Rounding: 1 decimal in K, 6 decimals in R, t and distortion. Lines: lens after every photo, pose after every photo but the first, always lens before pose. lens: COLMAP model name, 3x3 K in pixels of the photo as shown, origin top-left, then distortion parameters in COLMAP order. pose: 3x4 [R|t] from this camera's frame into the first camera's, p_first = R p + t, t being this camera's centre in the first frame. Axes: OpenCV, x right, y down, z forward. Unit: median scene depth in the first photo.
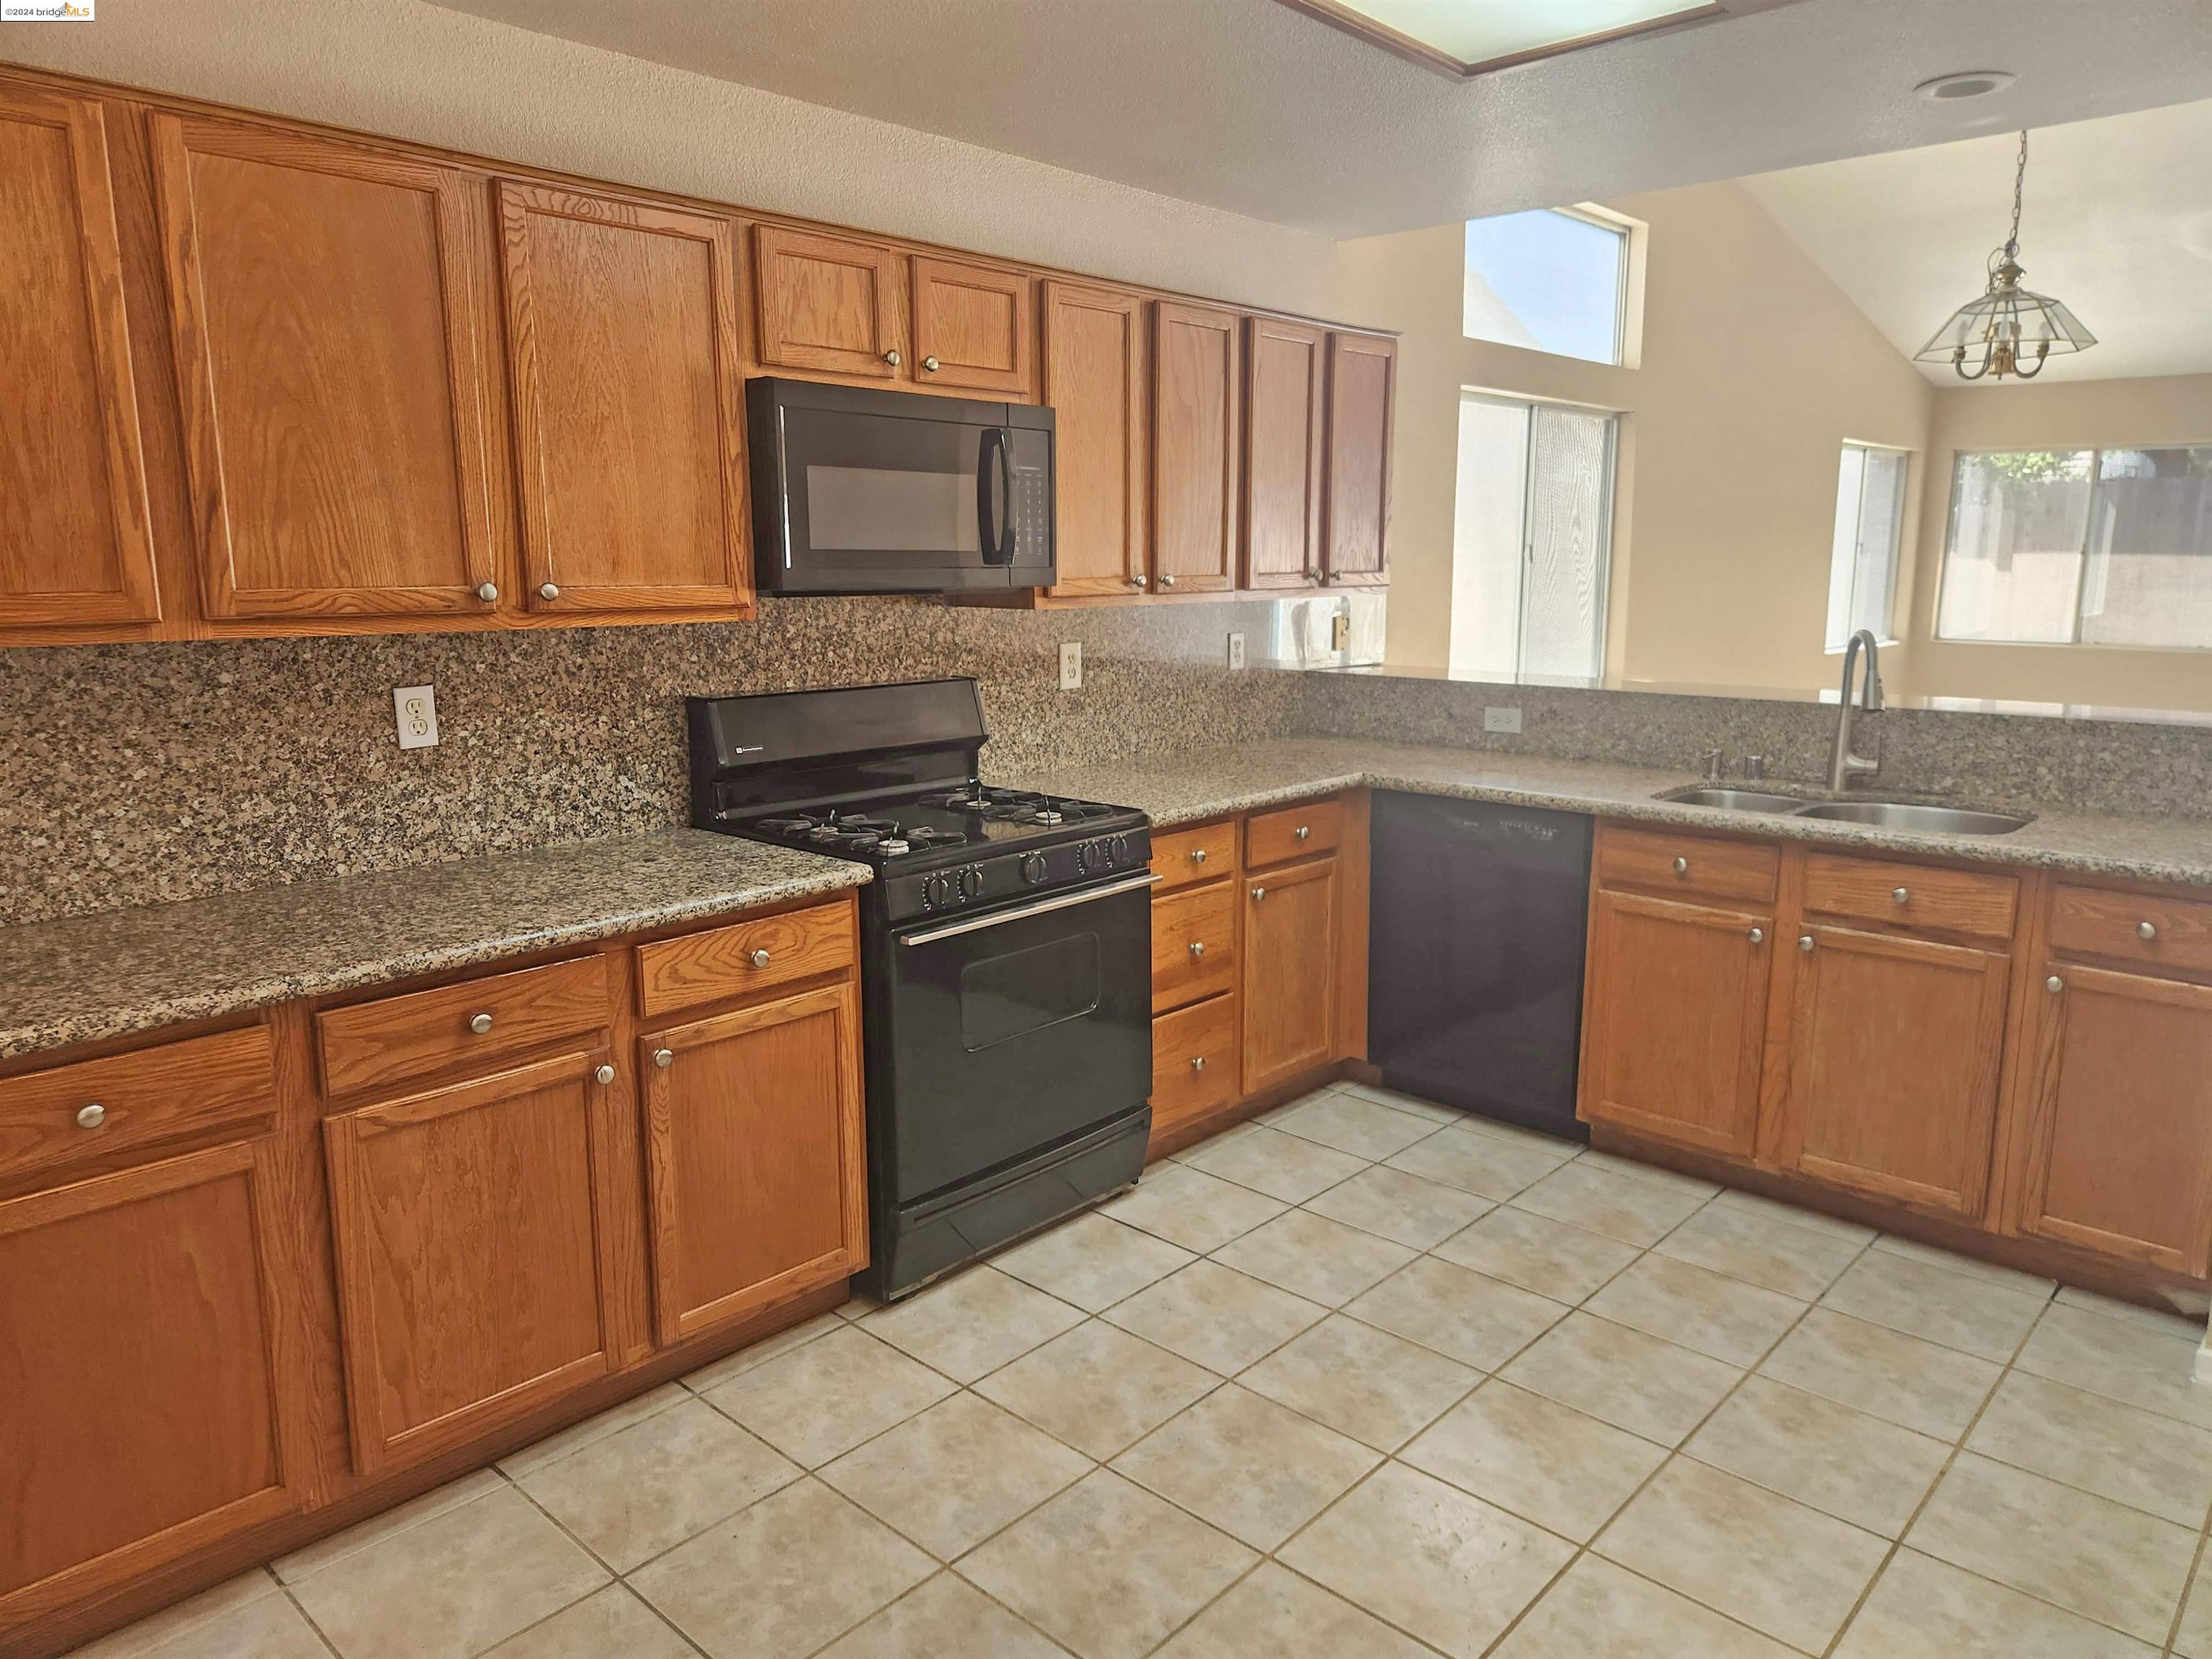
lens RADIAL K [[1474.8, 0, 1107.1], [0, 1474.8, 813.2], [0, 0, 1]] dist [0.075121, -0.065793]
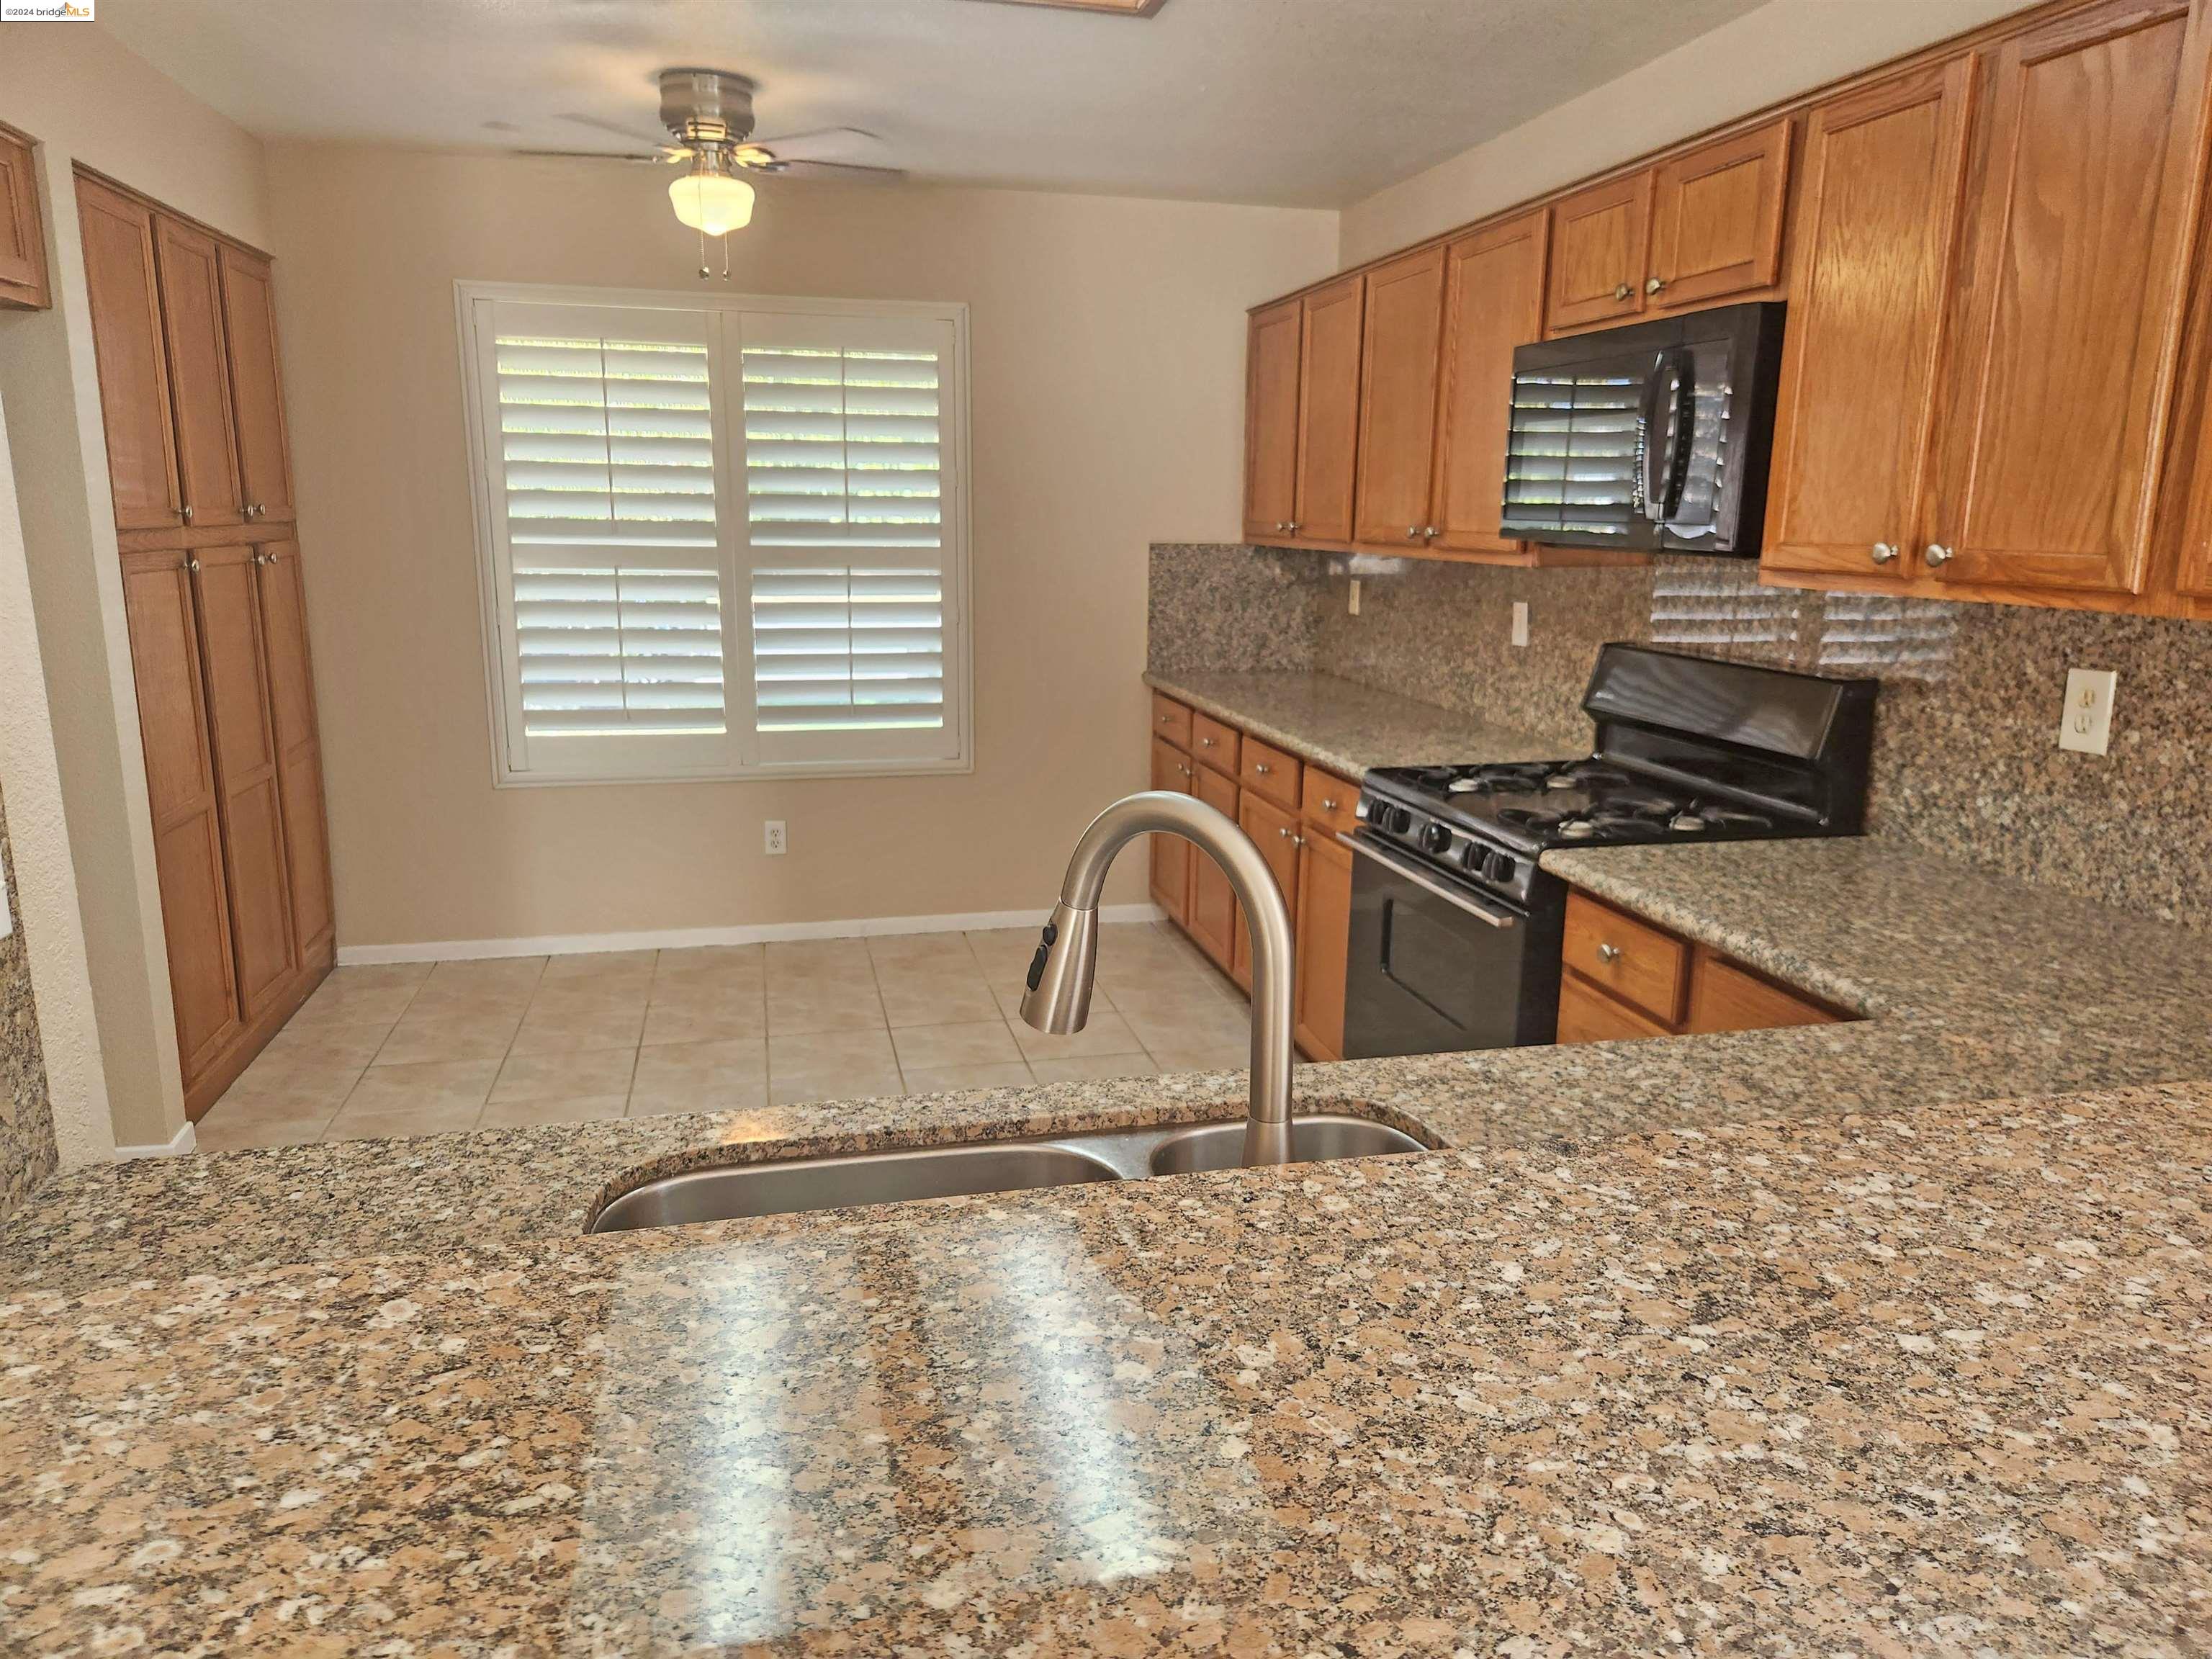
lens RADIAL K [[1474.8, 0, 1107.1], [0, 1474.8, 813.2], [0, 0, 1]] dist [0.075121, -0.065793]
pose [[-0.555287, 0.165136, -0.815099, 0.778021], [-0.154412, 0.942575, 0.296156, -0.209270], [0.817198, 0.290313, -0.497901, 1.188994]]
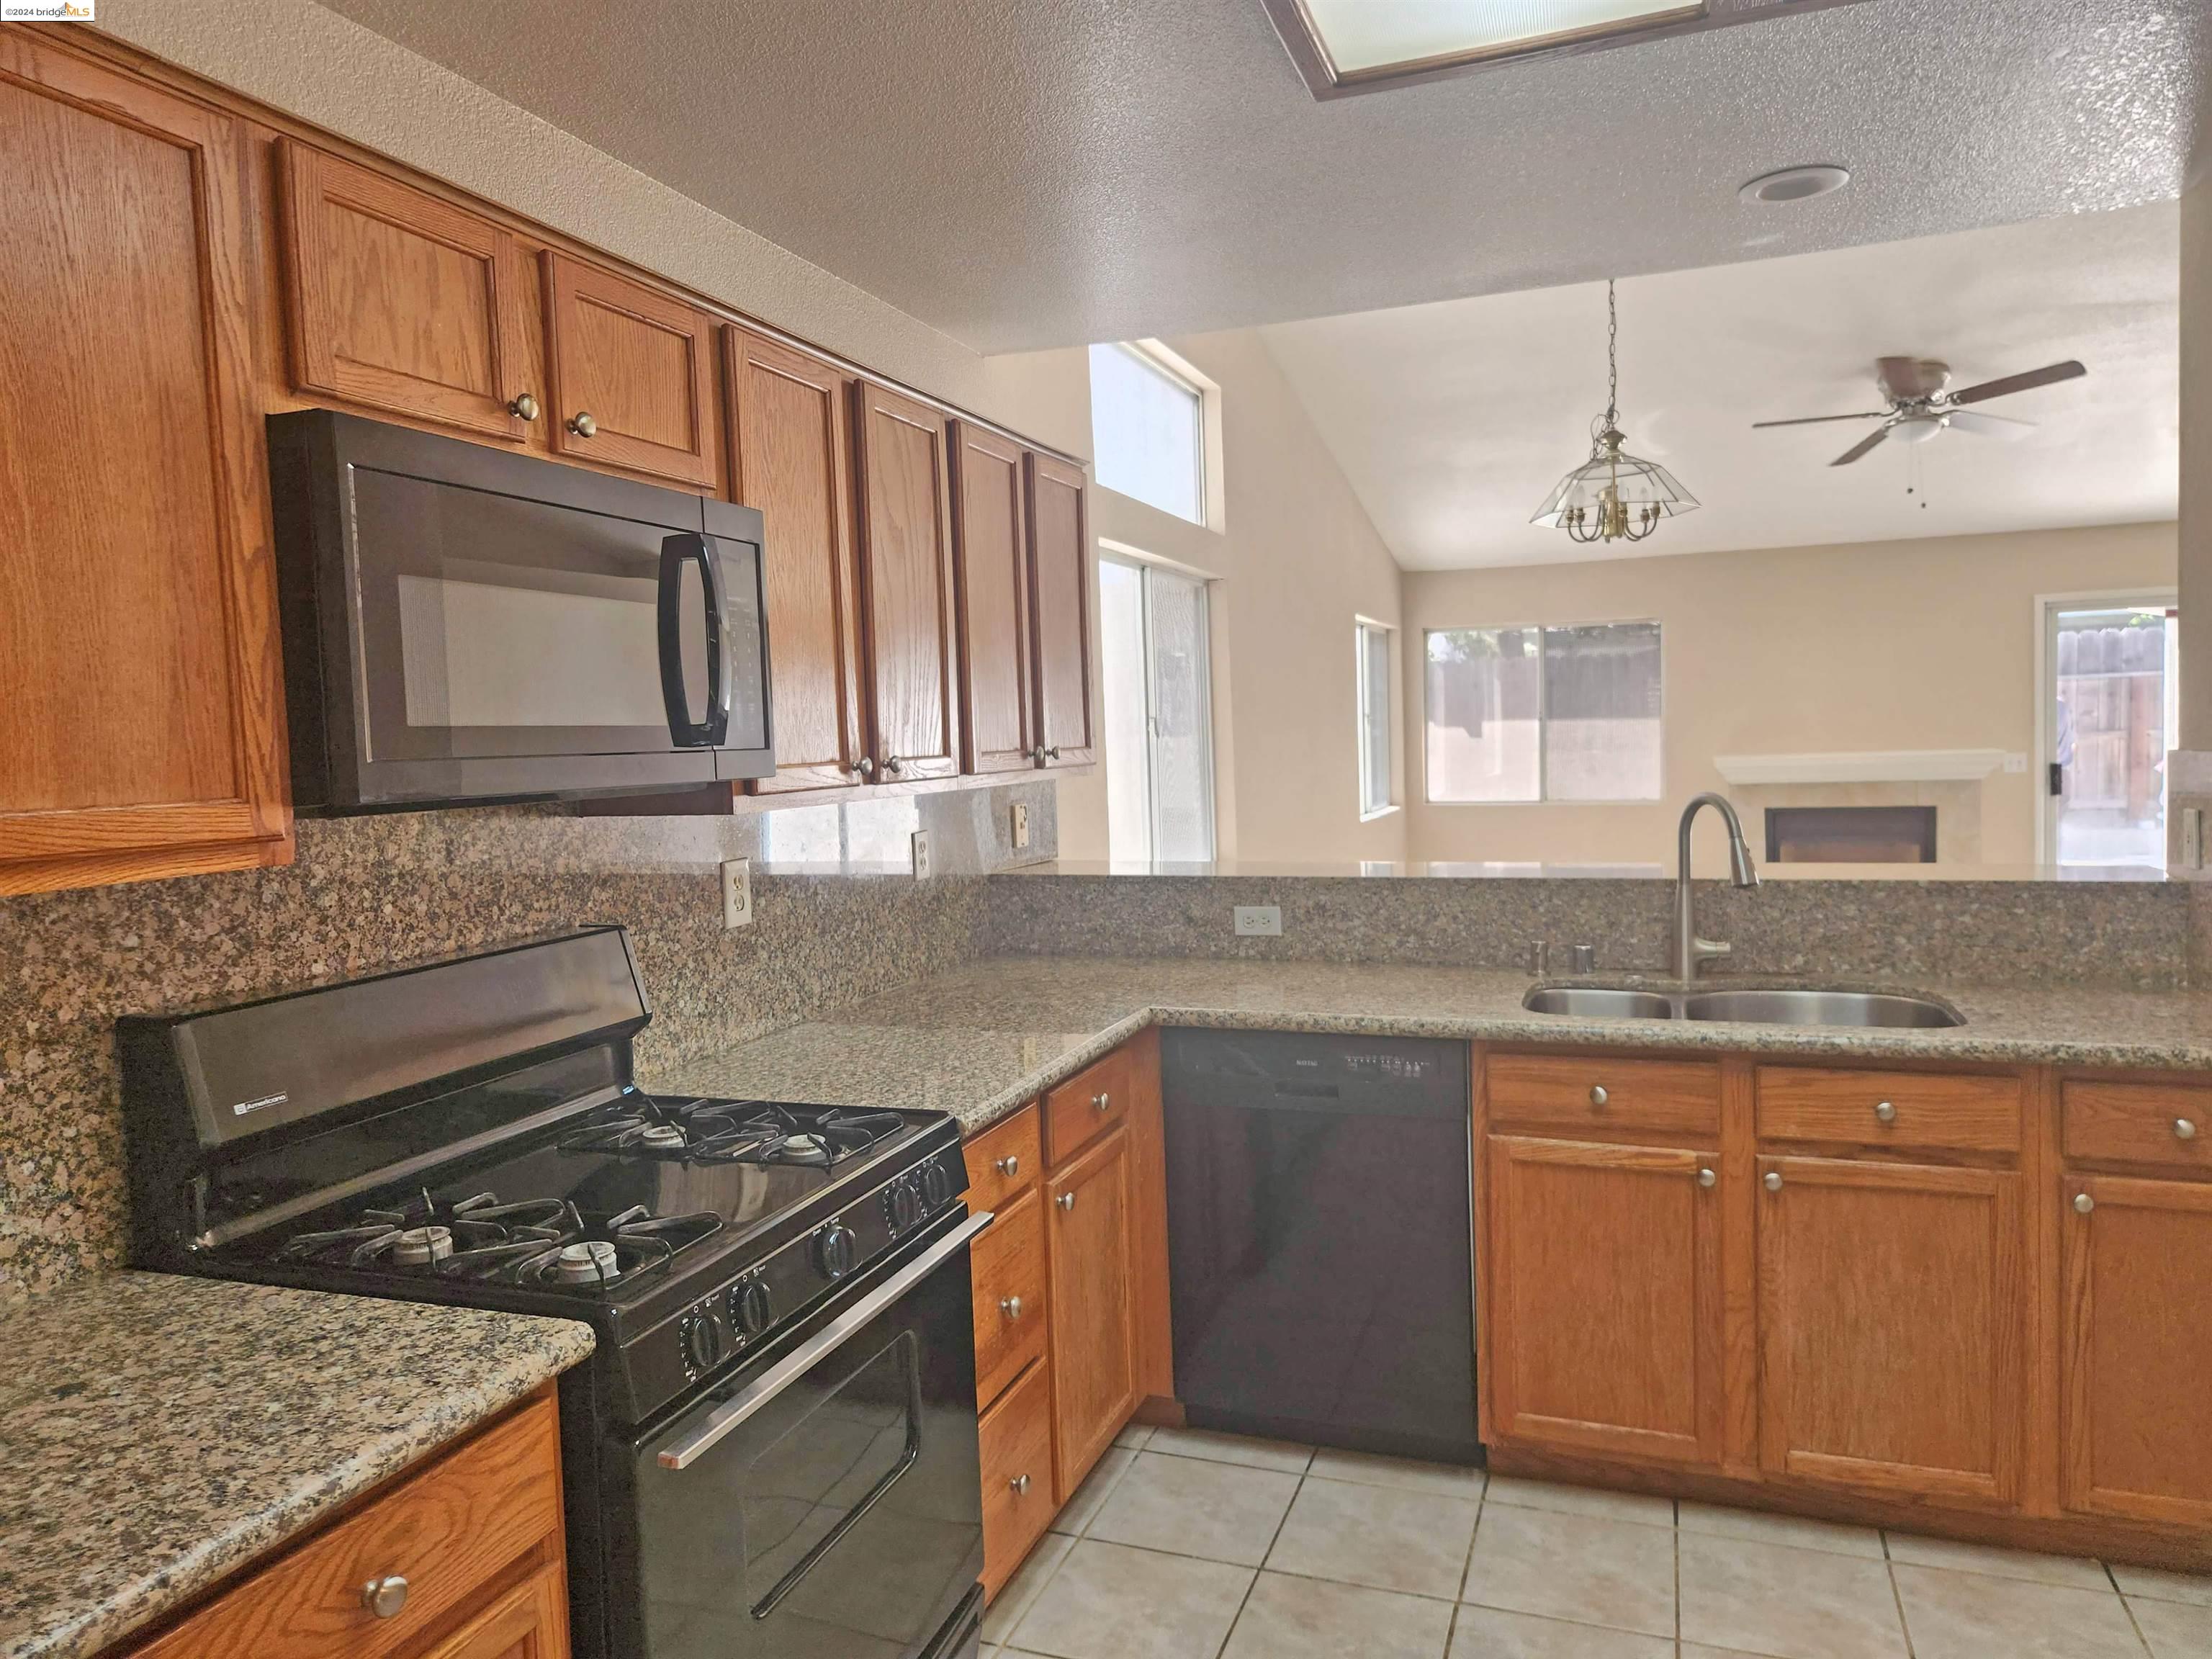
lens RADIAL K [[1474.8, 0, 1107.1], [0, 1474.8, 813.2], [0, 0, 1]] dist [0.075121, -0.065793]
pose [[0.922533, -0.050085, 0.382655, -0.153261], [0.097720, 0.989545, -0.106071, -0.056073], [-0.373342, 0.135247, 0.917782, 0.357428]]
